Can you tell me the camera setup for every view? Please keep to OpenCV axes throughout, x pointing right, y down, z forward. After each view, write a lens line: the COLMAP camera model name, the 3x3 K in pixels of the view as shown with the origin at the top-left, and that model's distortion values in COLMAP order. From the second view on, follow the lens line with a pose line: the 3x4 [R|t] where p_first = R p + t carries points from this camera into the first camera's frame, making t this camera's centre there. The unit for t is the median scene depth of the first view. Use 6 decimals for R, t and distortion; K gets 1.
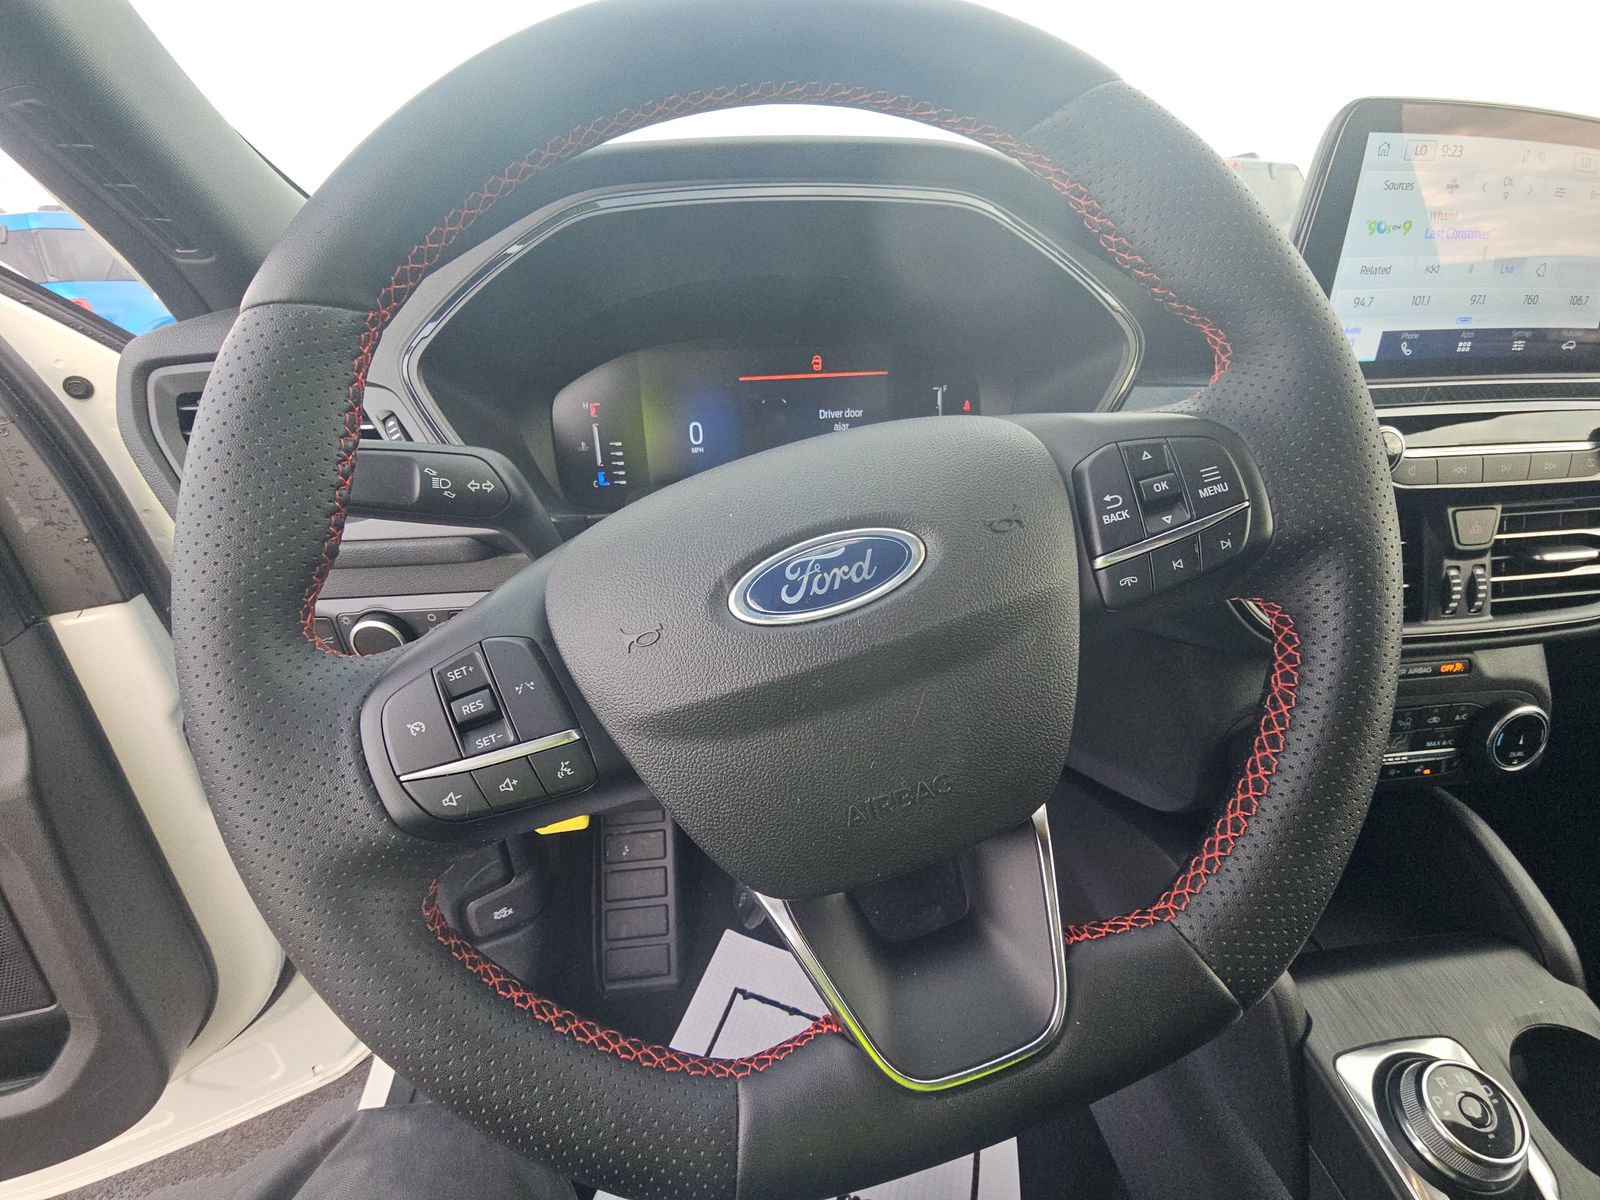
lens RADIAL K [[665.0, 0, 799.8], [0, 665.0, 602.4], [0, 0, 1]] dist [0.016595, -0.000233]
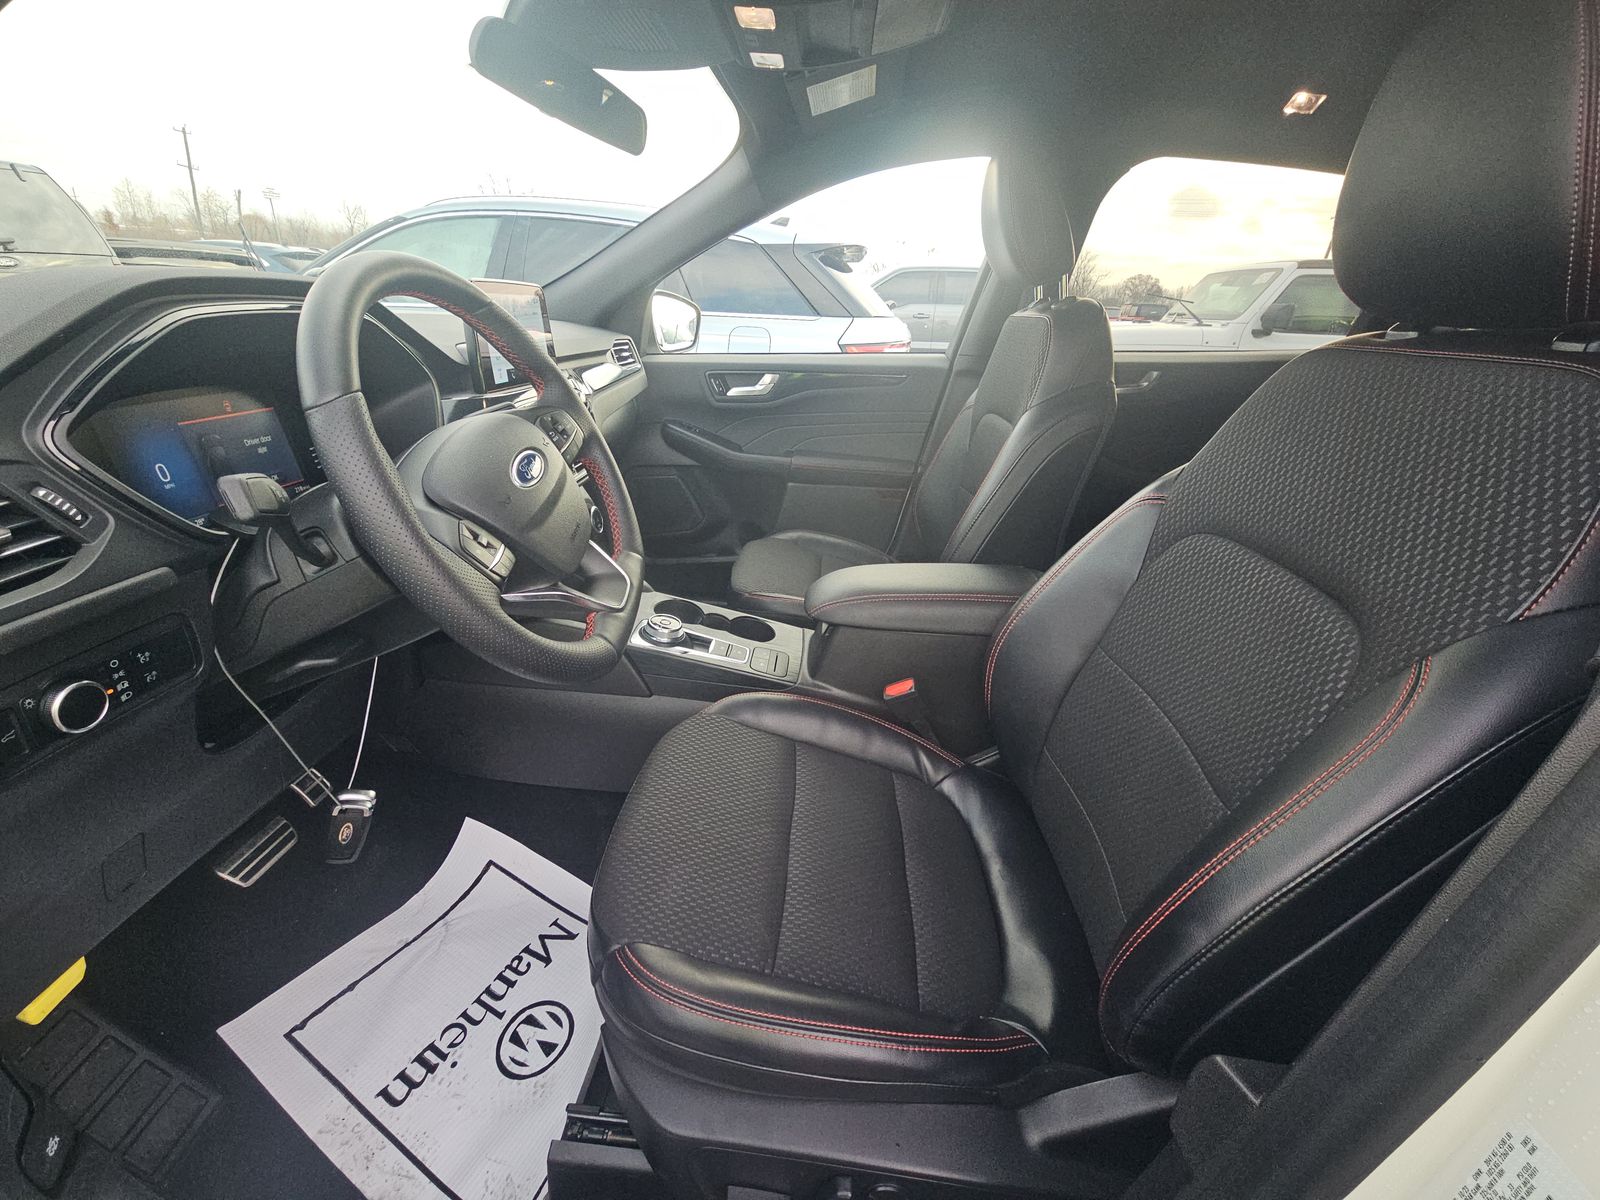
lens RADIAL K [[665.0, 0, 799.8], [0, 665.0, 602.4], [0, 0, 1]] dist [0.016595, -0.000233]
pose [[0.162138, -0.369567, 0.914949, -1.752453], [0.387037, 0.876736, 0.285546, 0.069879], [-0.907697, 0.307821, 0.285188, -0.468144]]
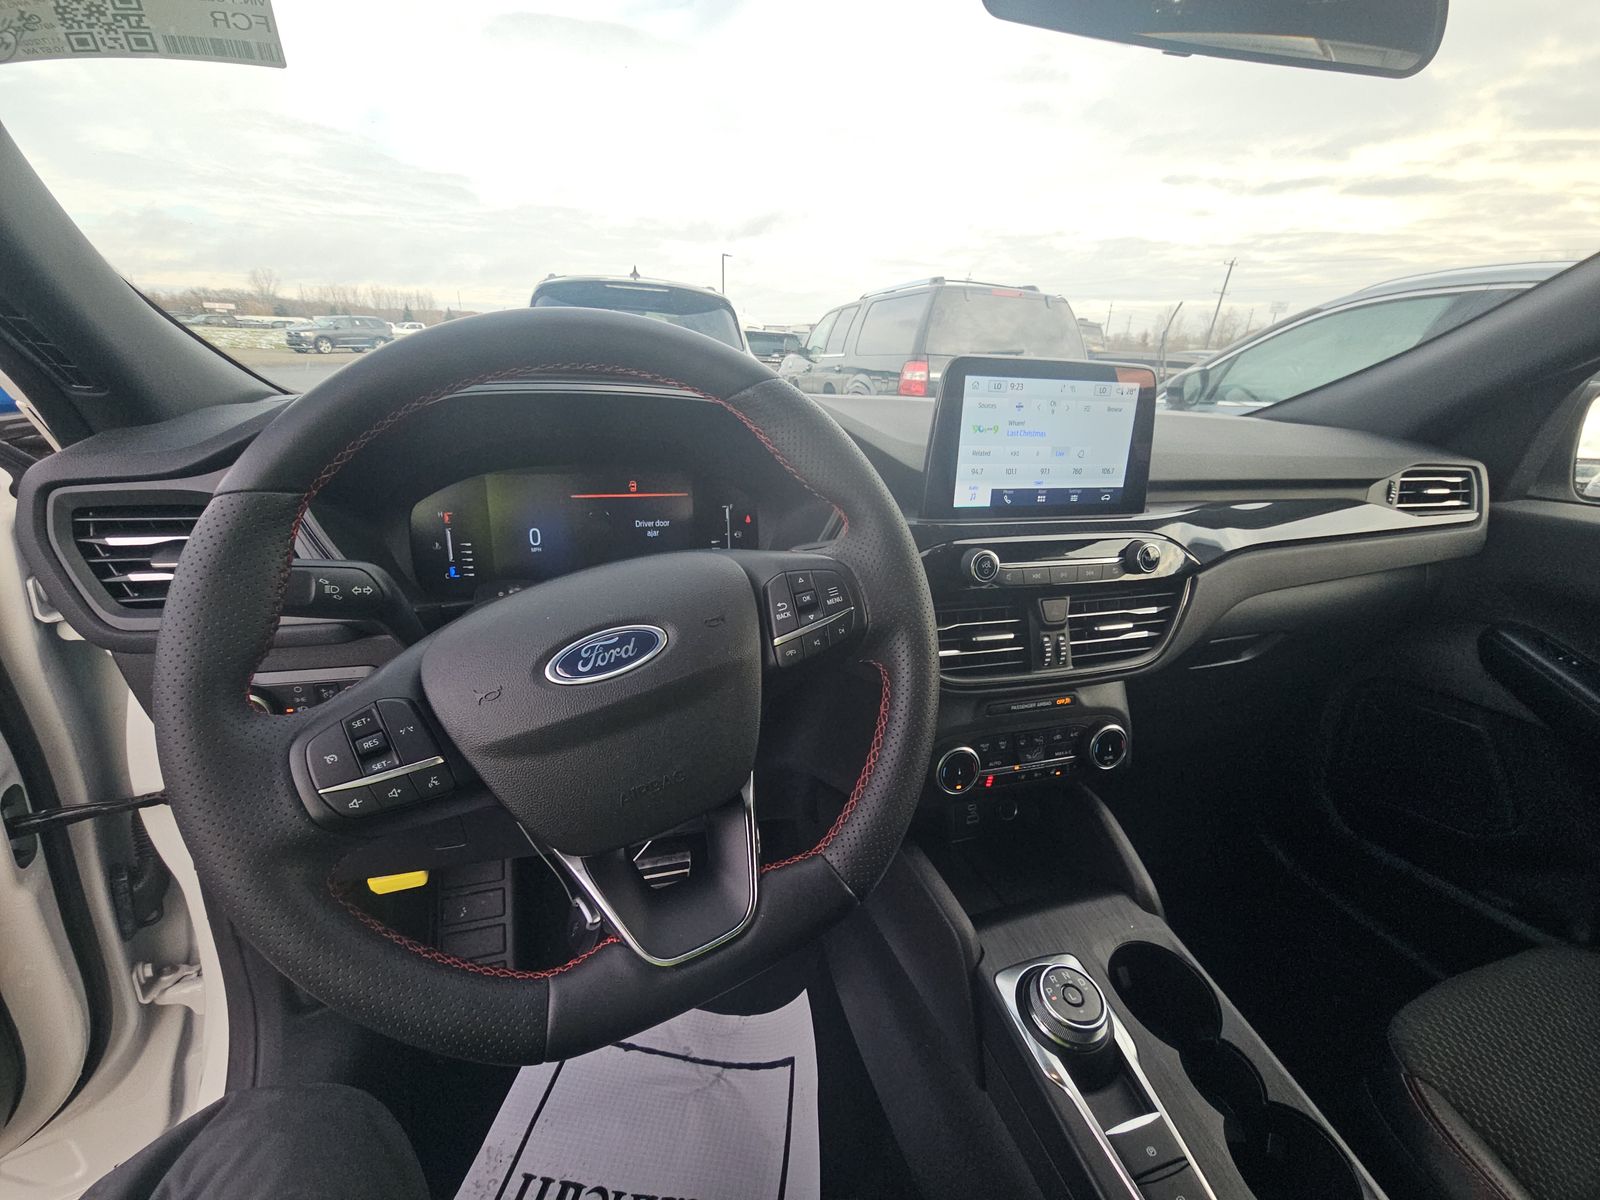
lens RADIAL K [[652.9, 0, 790.2], [0, 652.9, 603.1], [0, 0, 1]] dist [0.009500, -0.000169]
pose [[0.979059, -0.005553, 0.203501, 0.098377], [0.024979, 0.995352, -0.093012, -0.001817], [-0.202038, 0.096148, 0.974647, -0.445330]]
